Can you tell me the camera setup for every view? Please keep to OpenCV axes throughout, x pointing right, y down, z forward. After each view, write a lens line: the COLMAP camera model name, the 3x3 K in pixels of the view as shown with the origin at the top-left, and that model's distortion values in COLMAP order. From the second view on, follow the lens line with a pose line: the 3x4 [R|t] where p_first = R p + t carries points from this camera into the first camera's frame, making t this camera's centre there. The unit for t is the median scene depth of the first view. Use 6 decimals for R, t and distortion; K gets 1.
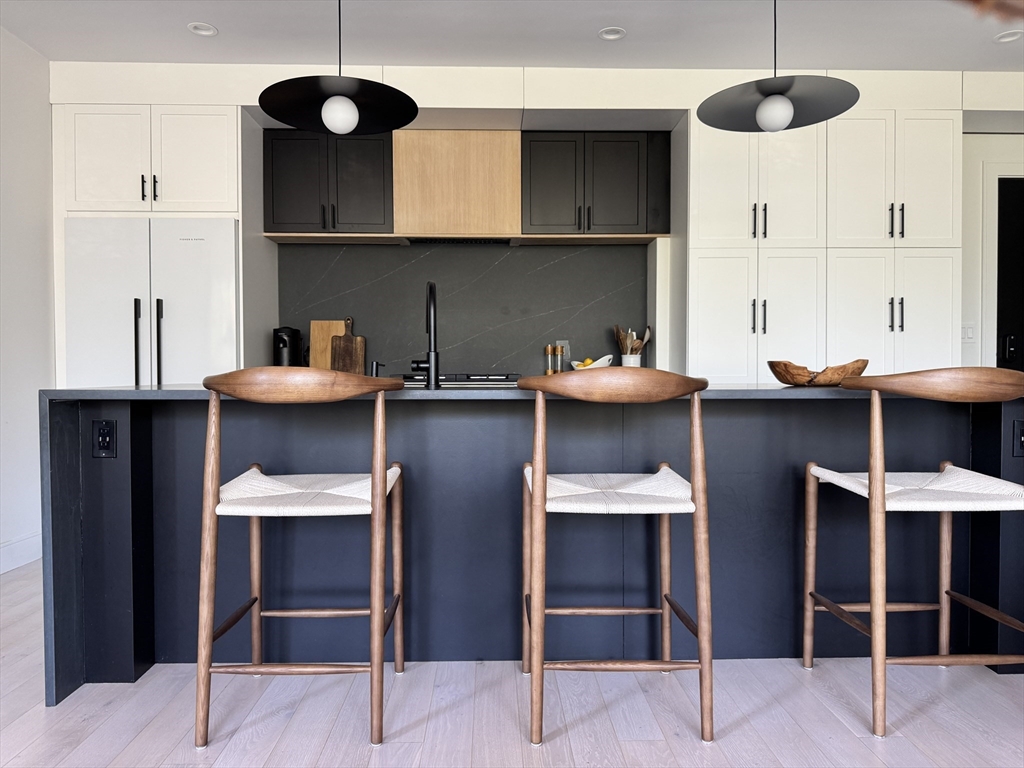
lens RADIAL K [[717.2, 0, 518.1], [0, 717.2, 377.1], [0, 0, 1]] dist [0.029792, -0.009151]
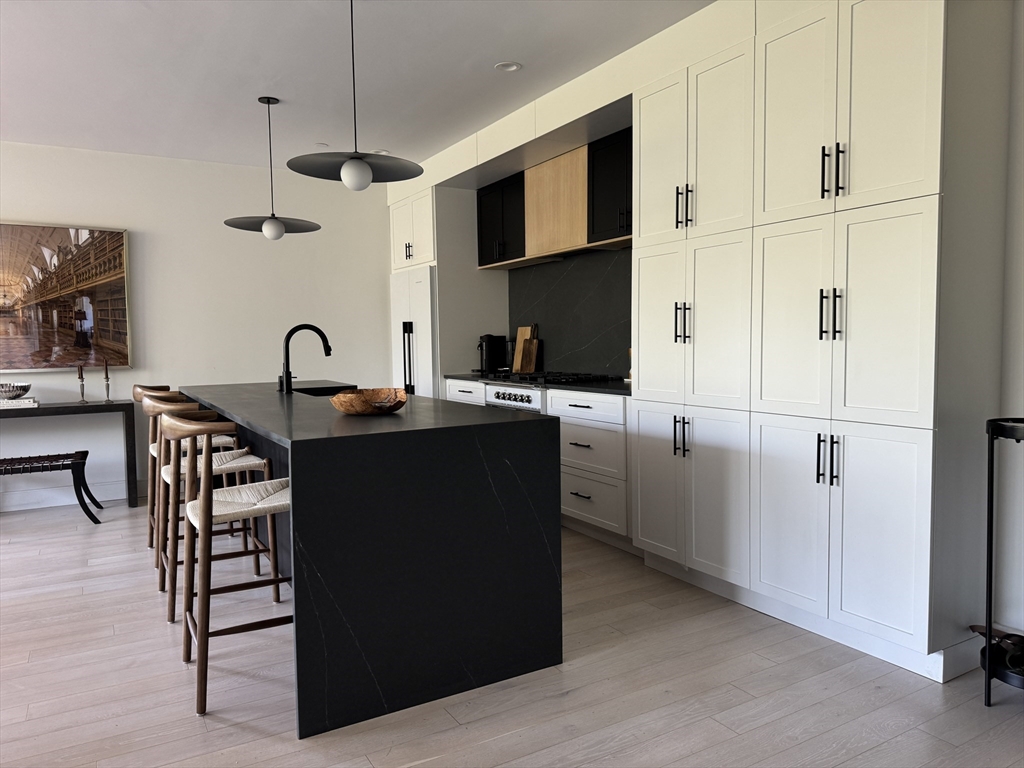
lens RADIAL K [[717.2, 0, 521.7], [0, 717.2, 382.1], [0, 0, 1]] dist [0.029792, -0.009151]
pose [[0.475124, 0.051049, -0.878437, 0.904632], [0.011590, 0.997866, 0.064258, -0.065574], [0.879842, -0.040712, 0.473519, 0.406930]]
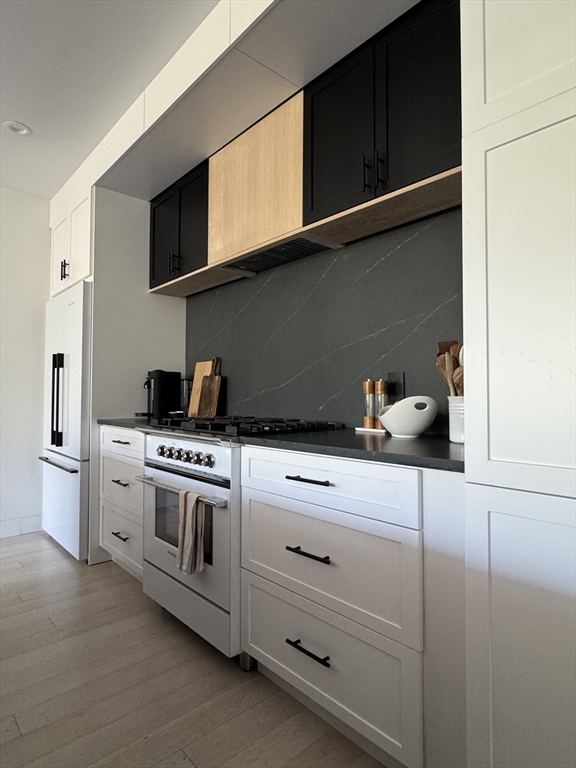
lens RADIAL K [[437.7, 0, 290.7], [0, 437.7, 381.4], [0, 0, 1]] dist [-0.004952, -0.000711]
pose [[0.644077, -0.020304, -0.764691, 0.329942], [-0.004359, 0.999534, -0.030211, -0.032095], [0.764949, 0.022792, 0.643688, 0.716987]]
